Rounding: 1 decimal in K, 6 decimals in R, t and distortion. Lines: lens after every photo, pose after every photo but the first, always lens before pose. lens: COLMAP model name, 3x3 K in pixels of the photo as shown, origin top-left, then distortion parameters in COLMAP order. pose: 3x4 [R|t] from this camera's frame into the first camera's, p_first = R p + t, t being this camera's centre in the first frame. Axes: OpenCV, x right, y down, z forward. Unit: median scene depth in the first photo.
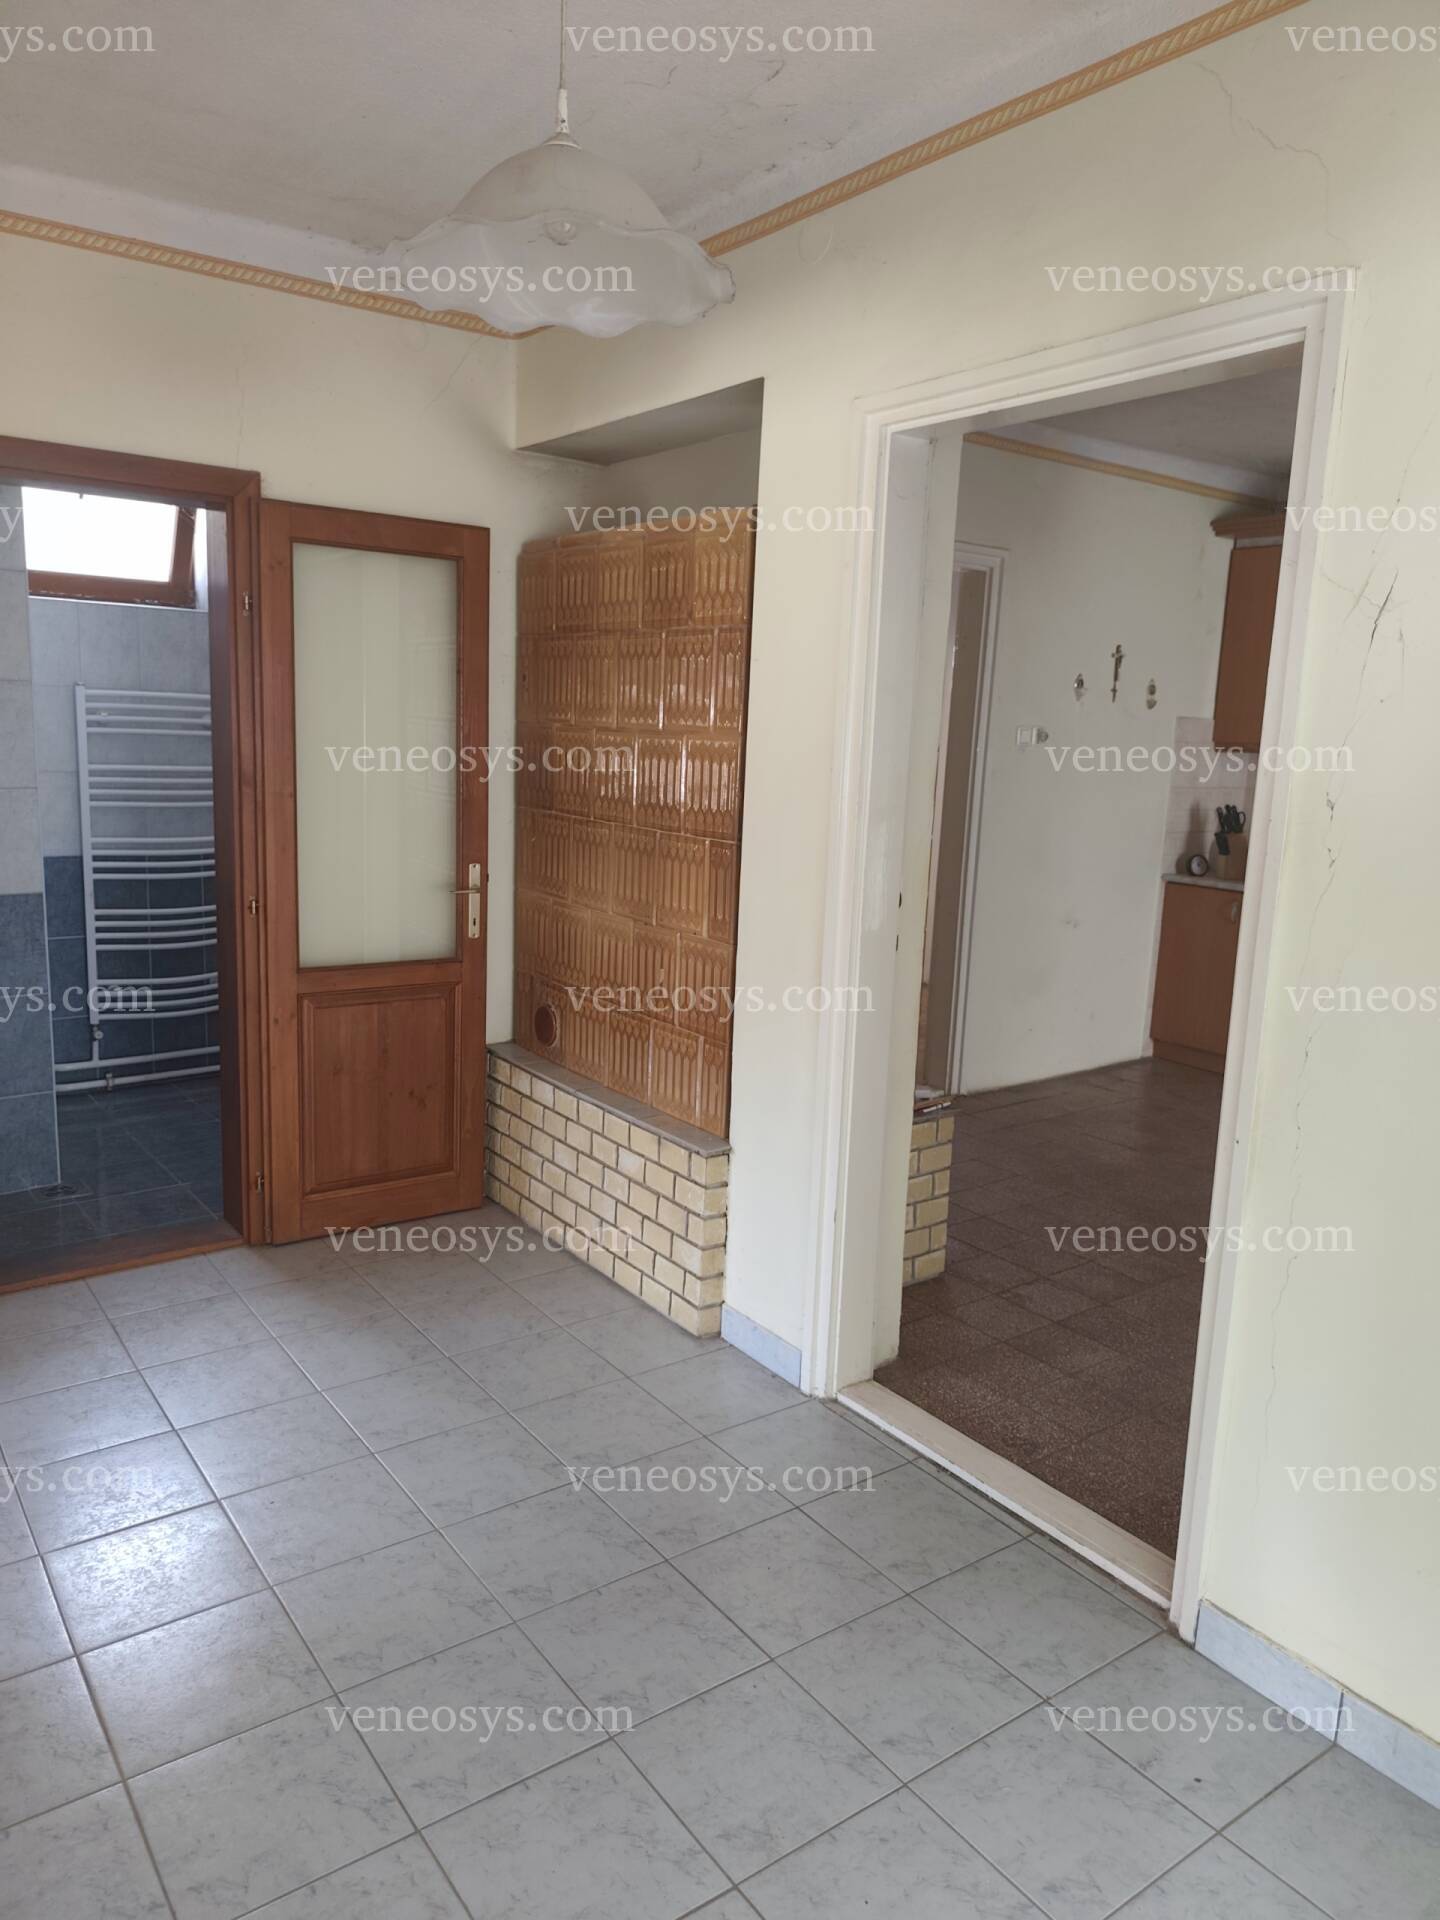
lens RADIAL K [[1334.1, 0, 720.0], [0, 1334.1, 960.0], [0, 0, 1]] dist [0.000046, -0.000557]
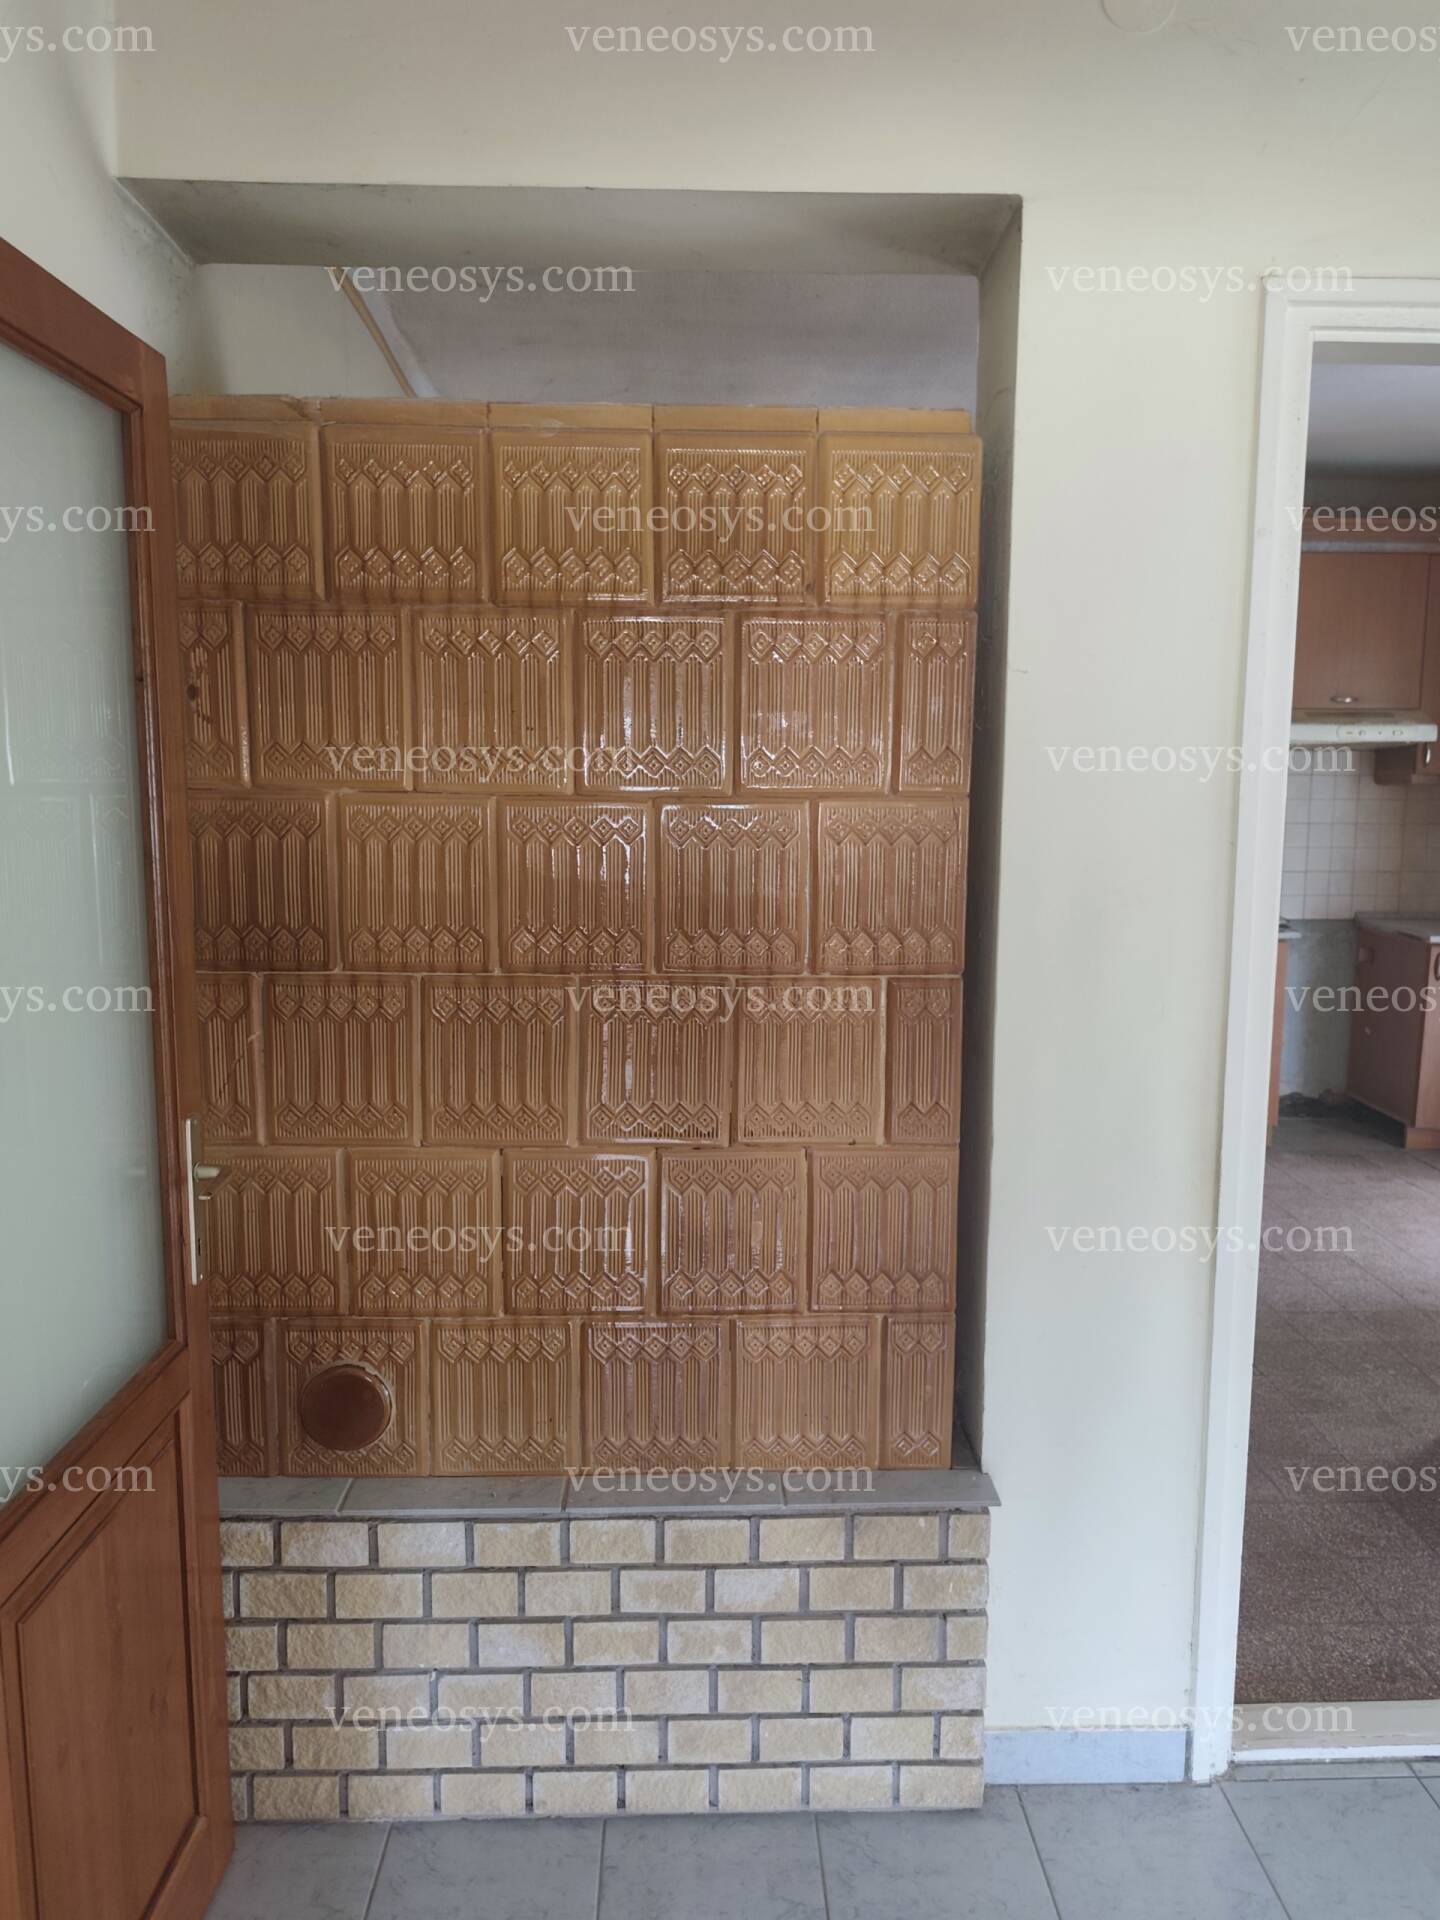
lens RADIAL K [[1334.1, 0, 720.0], [0, 1334.1, 960.0], [0, 0, 1]] dist [0.000046, -0.000557]
pose [[0.570897, -0.142115, 0.808628, -0.470561], [0.163544, 0.984852, 0.057623, -0.131520], [-0.804568, 0.099350, 0.585491, 0.656259]]
